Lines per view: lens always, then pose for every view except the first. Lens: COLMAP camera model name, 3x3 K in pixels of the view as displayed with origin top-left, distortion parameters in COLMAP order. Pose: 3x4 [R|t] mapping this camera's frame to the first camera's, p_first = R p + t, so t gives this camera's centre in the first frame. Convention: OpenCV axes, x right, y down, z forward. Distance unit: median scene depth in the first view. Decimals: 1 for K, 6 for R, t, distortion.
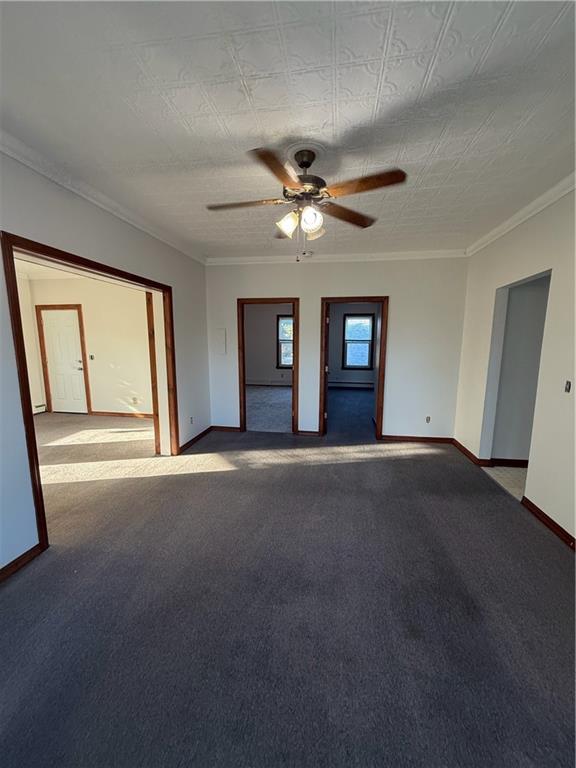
lens RADIAL K [[306.1, 0, 288.0], [0, 306.1, 384.0], [0, 0, 1]] dist [0.000102, -0.000252]
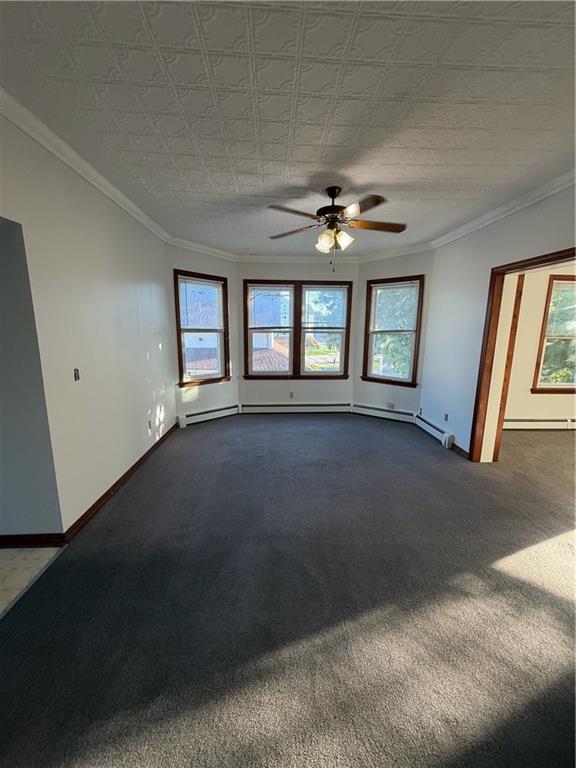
lens RADIAL K [[306.1, 0, 288.0], [0, 306.1, 384.0], [0, 0, 1]] dist [0.000102, -0.000252]
pose [[-0.977166, 0.024158, -0.211101, 0.280091], [-0.046486, 0.945141, 0.323339, -0.185398], [0.207331, 0.325769, -0.922436, 1.235641]]
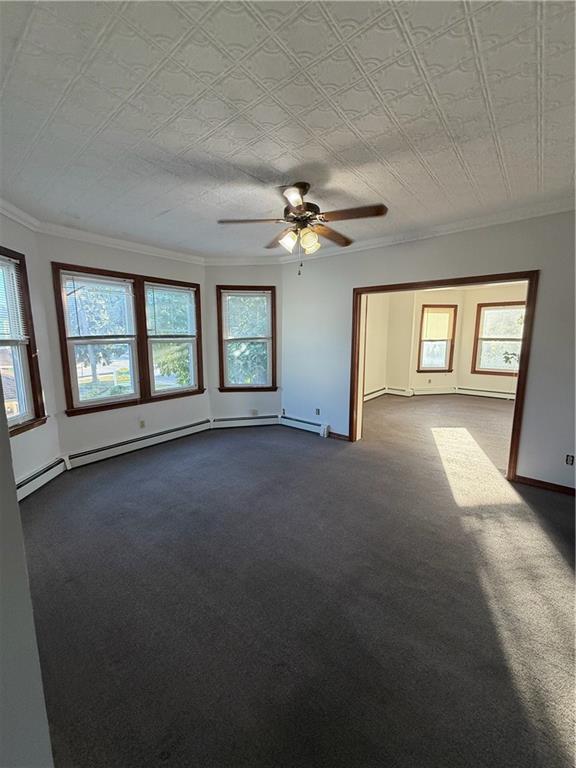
lens RADIAL K [[306.1, 0, 288.0], [0, 306.1, 384.0], [0, 0, 1]] dist [0.000102, -0.000252]
pose [[-0.498117, 0.128741, -0.857499, 0.620304], [-0.131819, 0.966180, 0.221631, -0.123442], [0.857032, 0.223433, -0.464300, 0.854048]]
